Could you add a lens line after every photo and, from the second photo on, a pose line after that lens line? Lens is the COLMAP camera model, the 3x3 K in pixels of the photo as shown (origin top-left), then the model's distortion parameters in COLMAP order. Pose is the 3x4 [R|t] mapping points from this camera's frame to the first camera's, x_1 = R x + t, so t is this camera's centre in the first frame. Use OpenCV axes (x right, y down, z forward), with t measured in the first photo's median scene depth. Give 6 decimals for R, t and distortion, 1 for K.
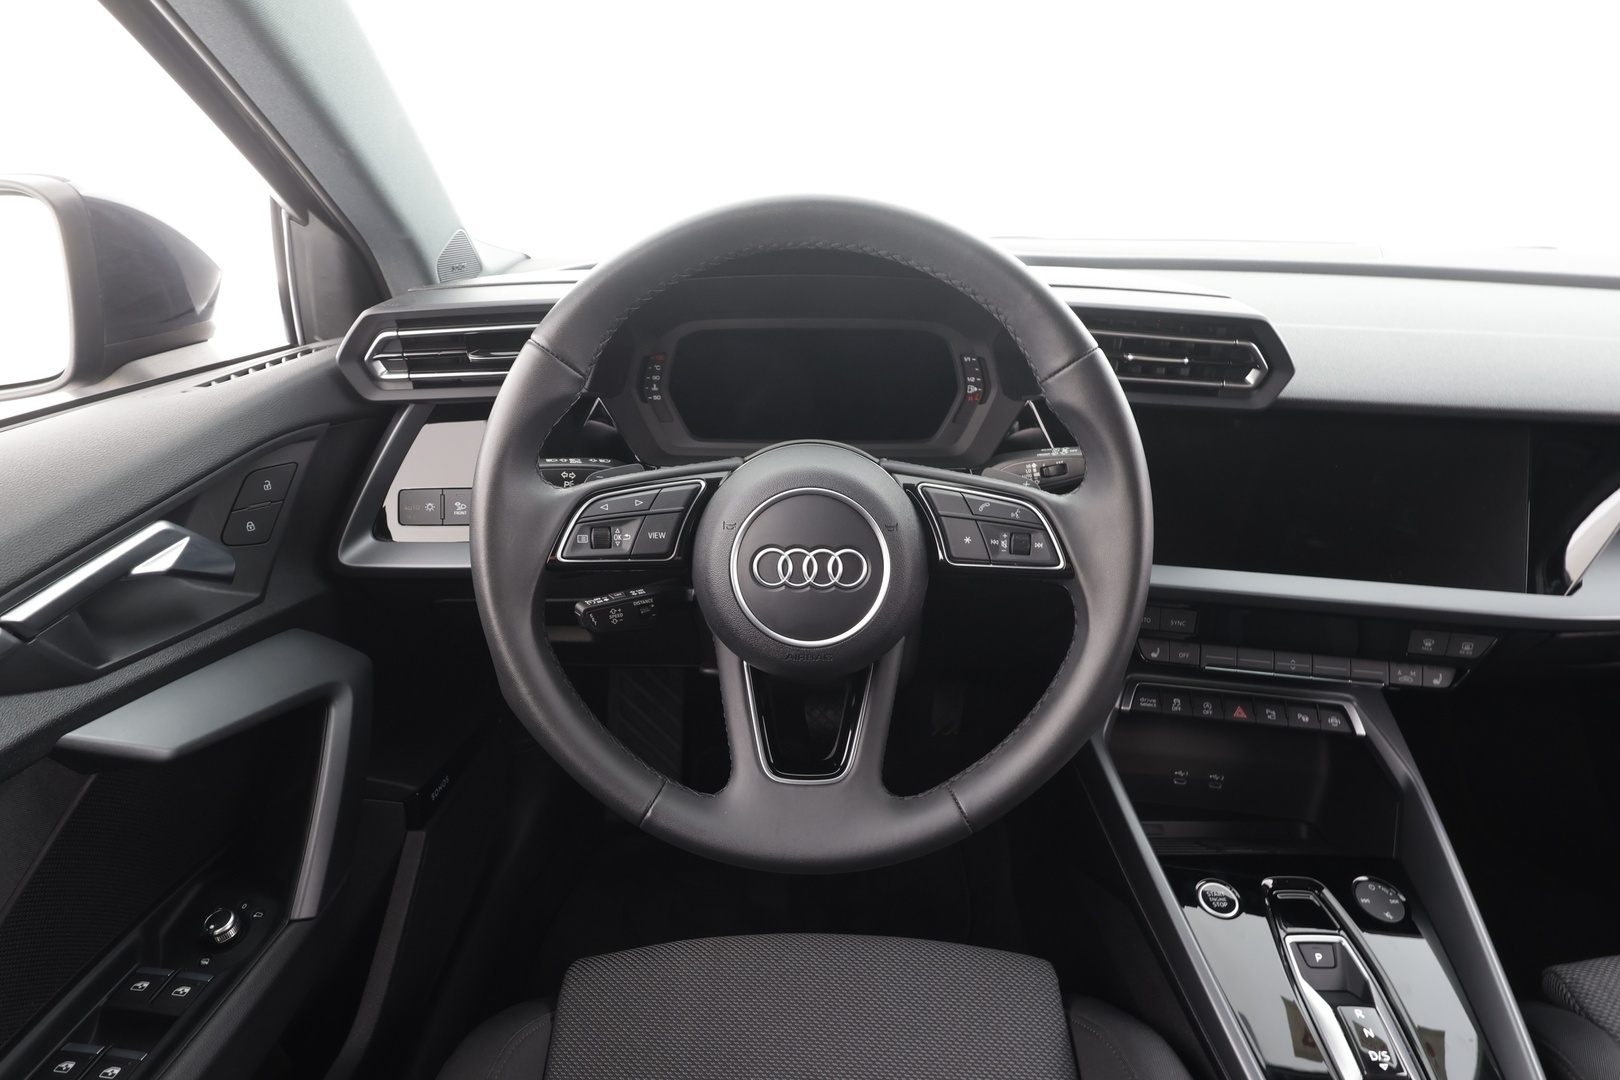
lens RADIAL K [[838.7, 0, 806.9], [0, 838.7, 542.2], [0, 0, 1]] dist [0.002971, 0.001143]
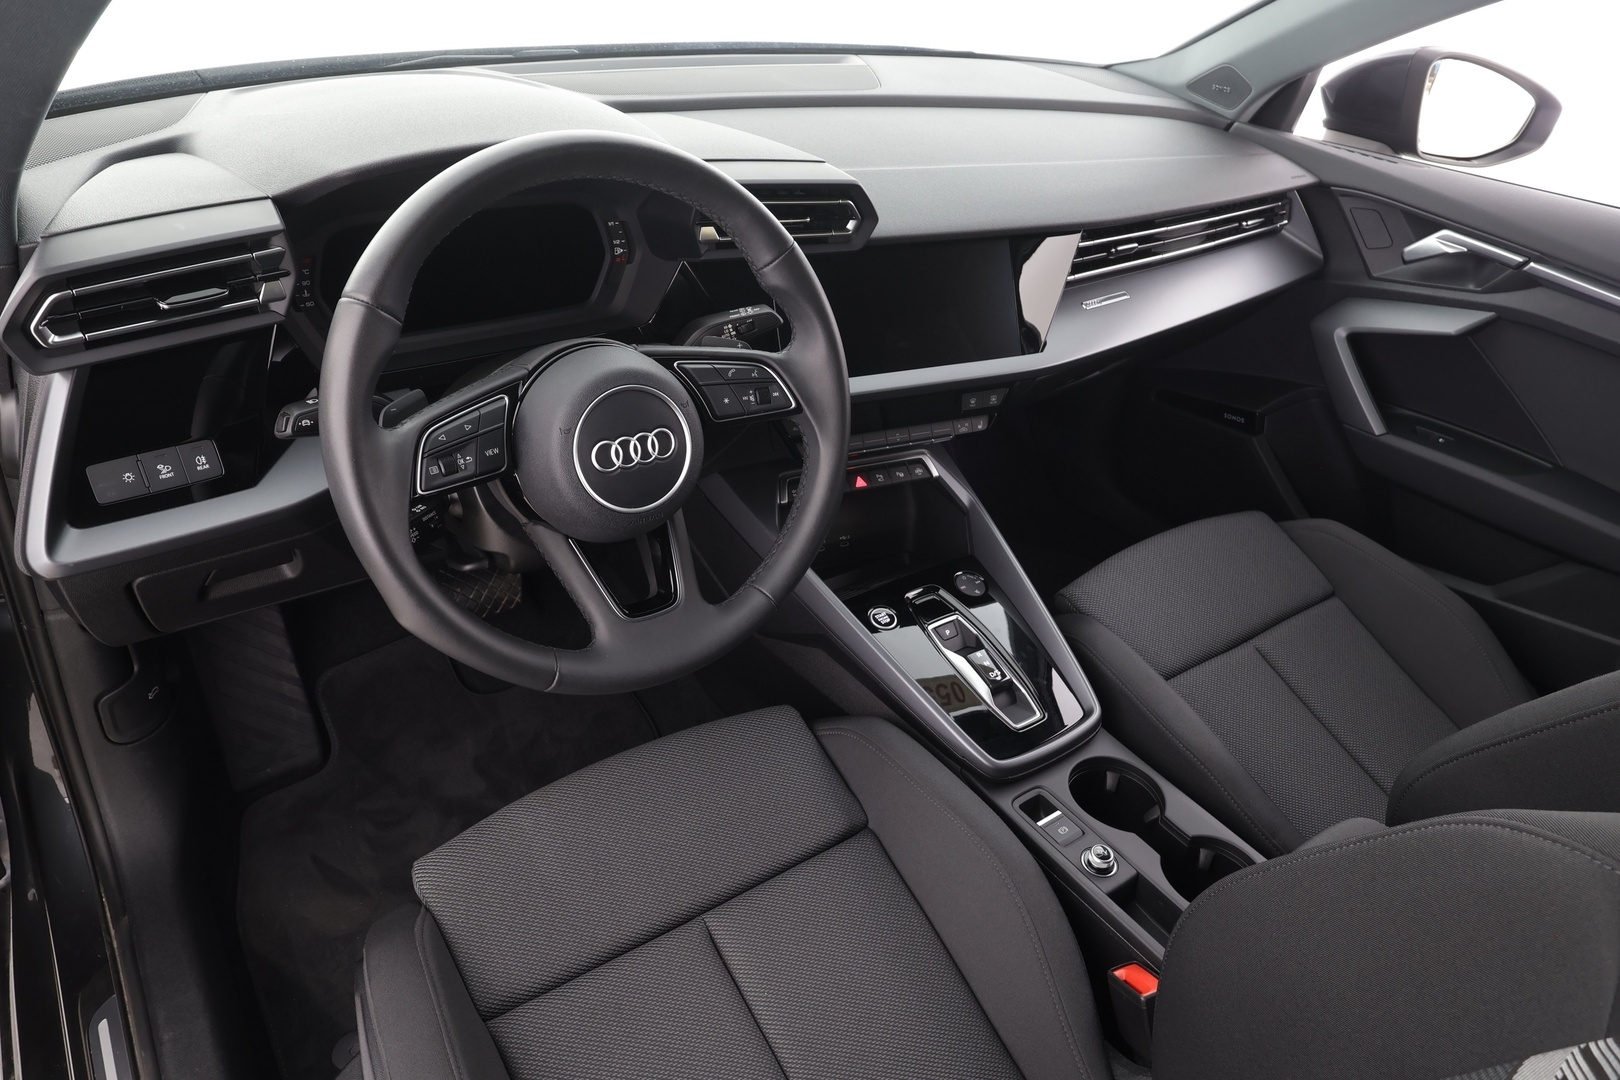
lens RADIAL K [[1059.1, 0, 804.5], [0, 1059.1, 543.5], [0, 0, 1]] dist [0.003754, 0.000491]
pose [[0.814365, -0.271989, 0.512671, -0.512654], [0.167937, 0.956026, 0.240440, -0.139025], [-0.555523, -0.109709, 0.824231, -0.366975]]
